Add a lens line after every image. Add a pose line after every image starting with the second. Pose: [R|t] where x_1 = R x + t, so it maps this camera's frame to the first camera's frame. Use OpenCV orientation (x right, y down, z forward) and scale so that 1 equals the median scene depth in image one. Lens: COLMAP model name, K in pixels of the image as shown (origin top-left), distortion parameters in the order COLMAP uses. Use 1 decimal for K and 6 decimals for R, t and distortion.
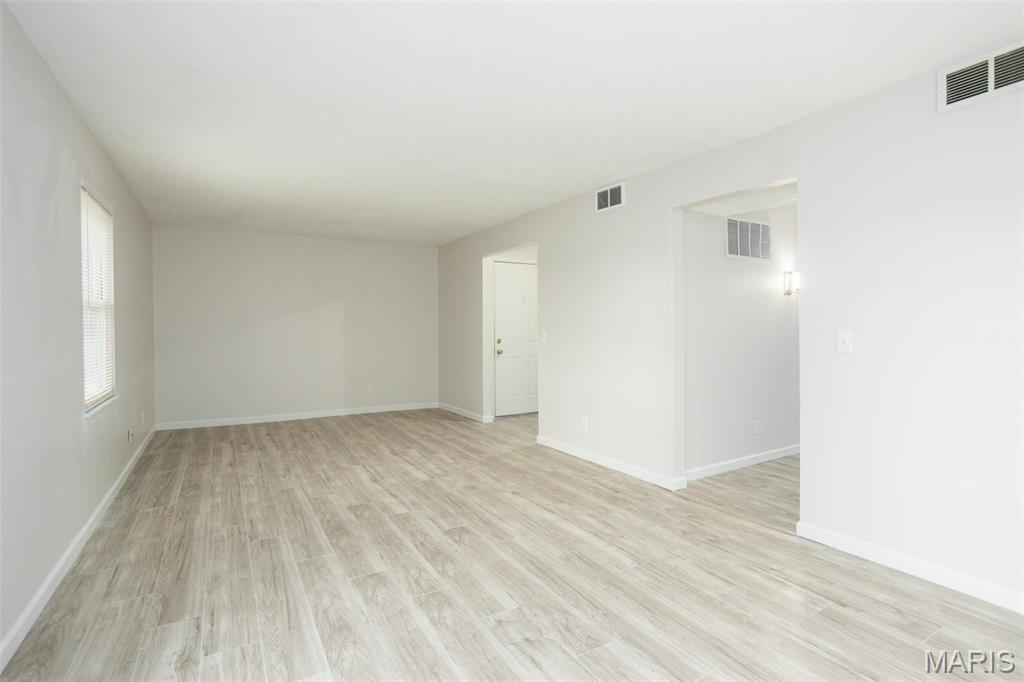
lens RADIAL K [[496.1, 0, 509.2], [0, 496.1, 332.5], [0, 0, 1]] dist [-0.049198, 0.031592]
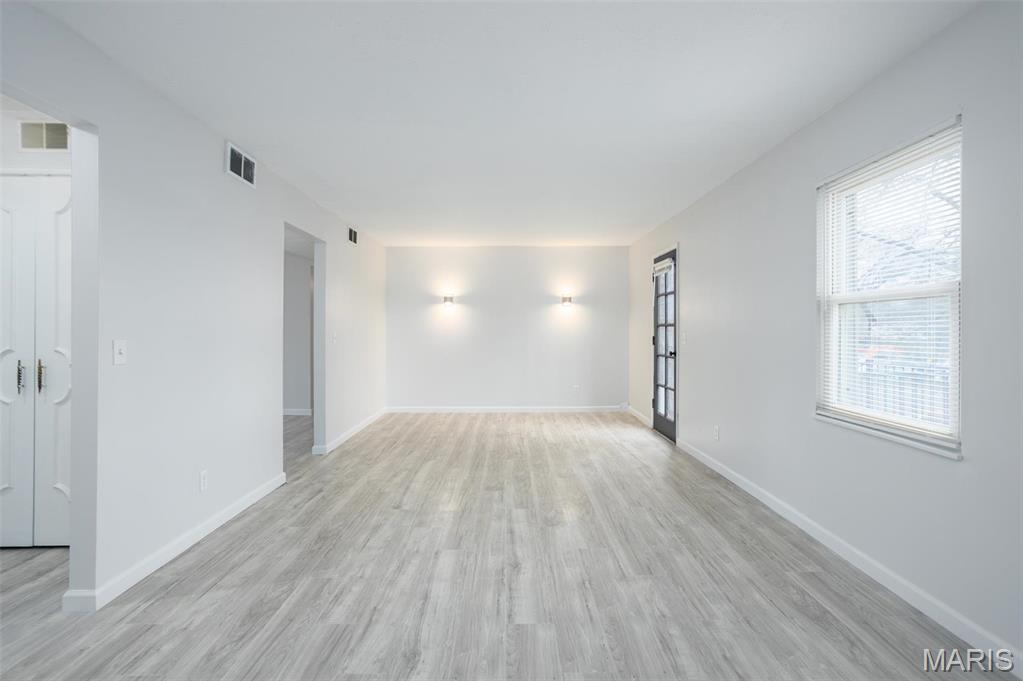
lens RADIAL K [[495.6, 0, 508.7], [0, 495.6, 332.0], [0, 0, 1]] dist [-0.049198, 0.031592]
pose [[-0.861459, 0.003139, 0.507817, -0.679788], [0.009336, 0.999910, 0.009657, -0.015723], [-0.507741, 0.013060, -0.861411, 1.781087]]
